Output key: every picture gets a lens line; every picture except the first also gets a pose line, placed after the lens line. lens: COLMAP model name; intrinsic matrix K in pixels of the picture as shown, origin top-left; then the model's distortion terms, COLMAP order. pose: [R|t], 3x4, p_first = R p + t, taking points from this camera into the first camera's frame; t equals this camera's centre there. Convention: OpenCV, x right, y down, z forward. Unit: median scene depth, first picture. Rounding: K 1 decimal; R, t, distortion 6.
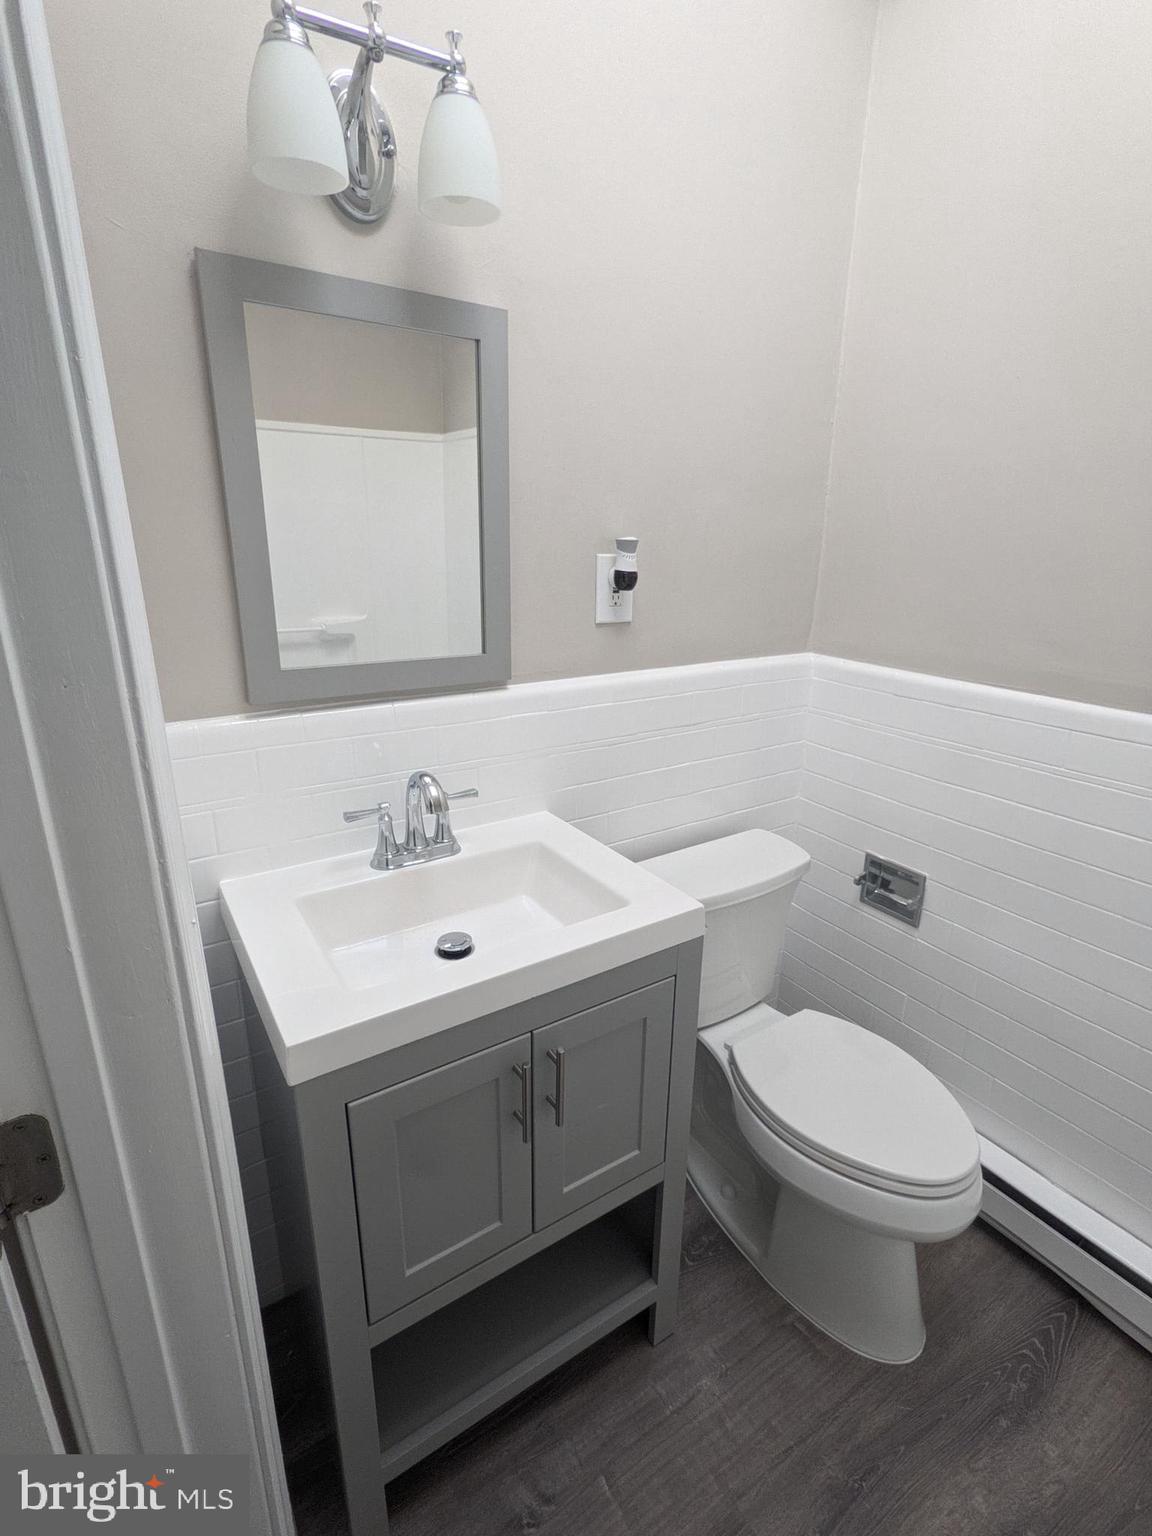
lens RADIAL K [[752.0, 0, 576.0], [0, 752.0, 768.0], [0, 0, 1]] dist [0.002739, -0.000451]
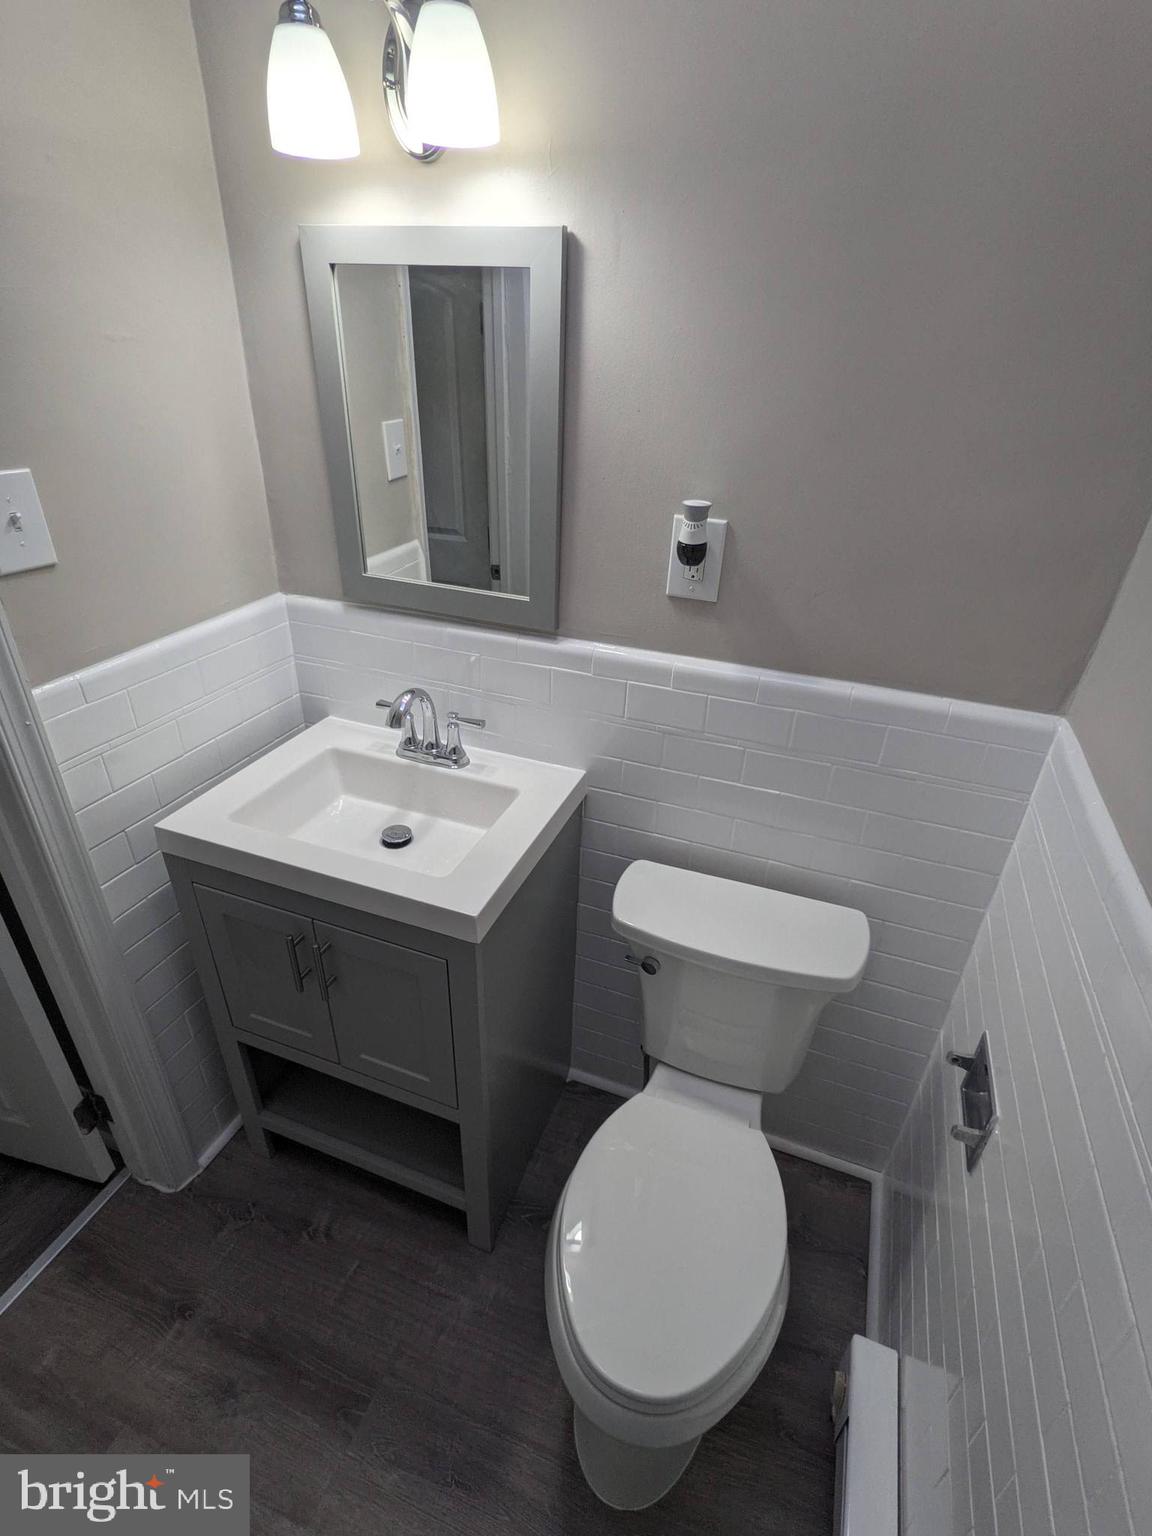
lens RADIAL K [[744.8, 0, 590.6], [0, 744.8, 766.5], [0, 0, 1]] dist [0.002533, 0.000363]
pose [[0.596565, 0.392257, -0.700175, 0.682795], [-0.273943, 0.919550, 0.281751, -0.237575], [0.754364, 0.023725, 0.656027, 0.377685]]
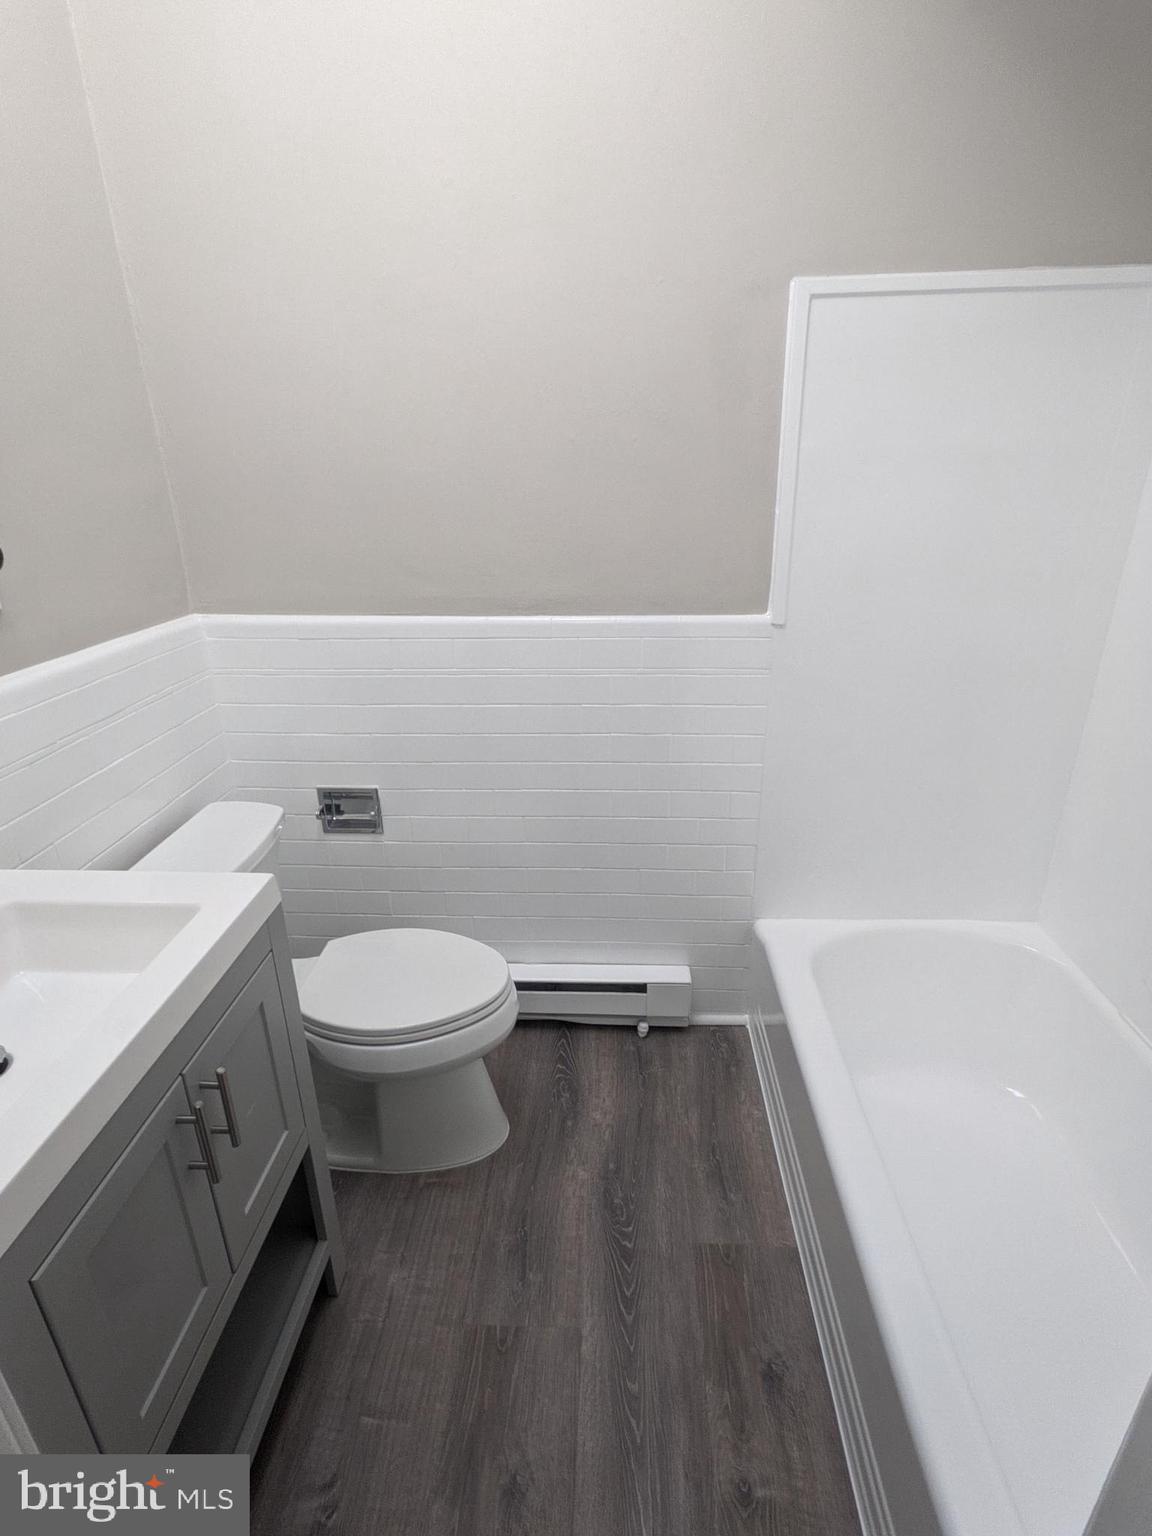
lens RADIAL K [[750.2, 0, 593.2], [0, 750.2, 769.8], [0, 0, 1]] dist [0.000703, -0.000195]
pose [[0.576303, -0.318454, 0.752637, -0.233020], [0.260686, 0.944477, 0.200015, -0.030119], [-0.774544, 0.080932, 0.627321, 0.019903]]
